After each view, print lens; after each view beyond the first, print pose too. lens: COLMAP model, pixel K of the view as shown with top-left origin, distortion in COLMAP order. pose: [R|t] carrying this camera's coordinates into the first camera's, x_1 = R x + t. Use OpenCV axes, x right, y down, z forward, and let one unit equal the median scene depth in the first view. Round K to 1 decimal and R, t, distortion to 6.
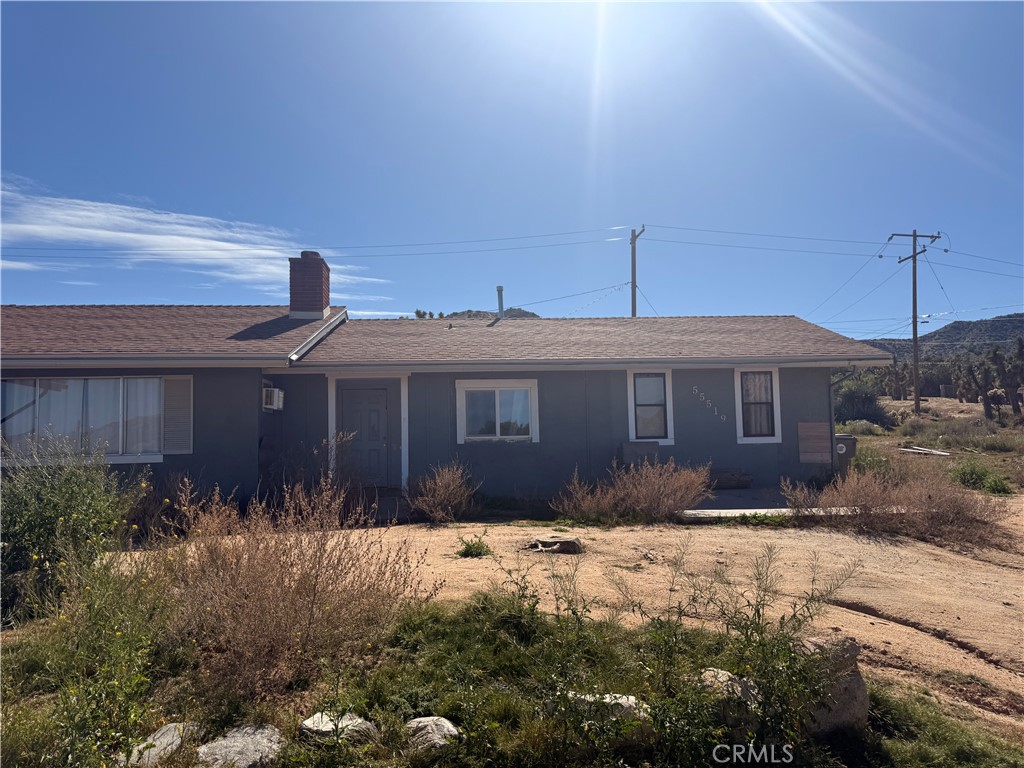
lens RADIAL K [[714.4, 0, 511.9], [0, 714.4, 382.4], [0, 0, 1]] dist [0.025317, -0.031857]
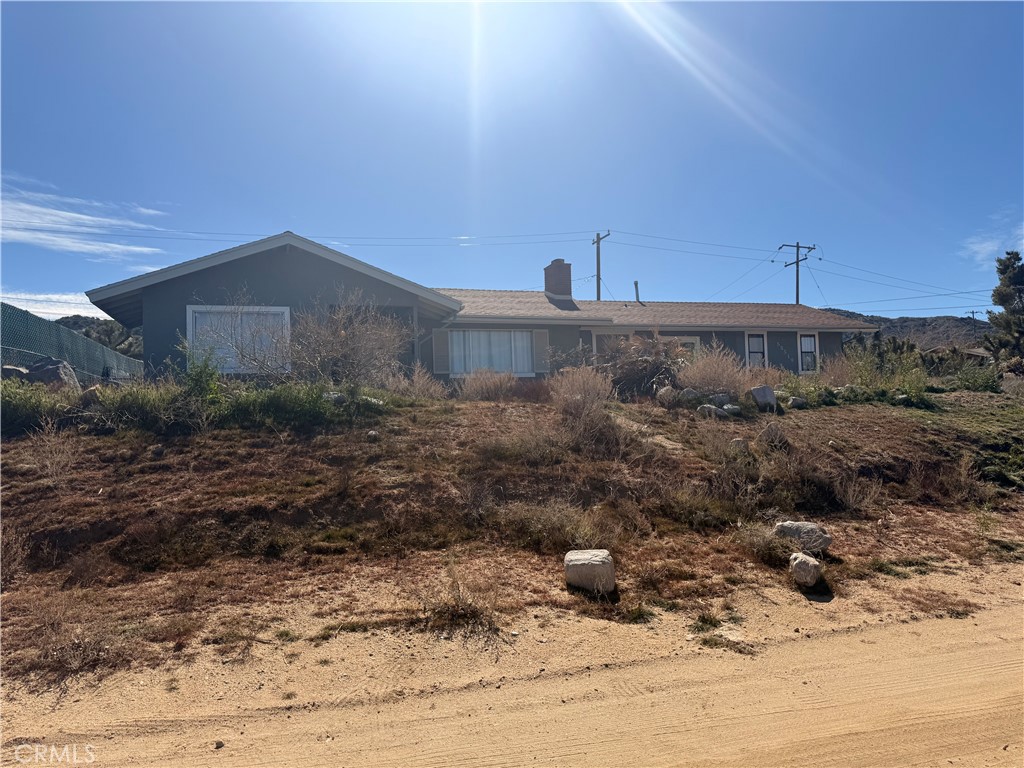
lens RADIAL K [[714.4, 0, 504.1], [0, 714.4, 379.6], [0, 0, 1]] dist [0.025317, -0.031857]
pose [[0.979167, 0.002266, 0.203043, -0.839625], [-0.005866, 0.999836, 0.017129, 0.077896], [-0.202971, -0.017963, 0.979020, -0.678248]]
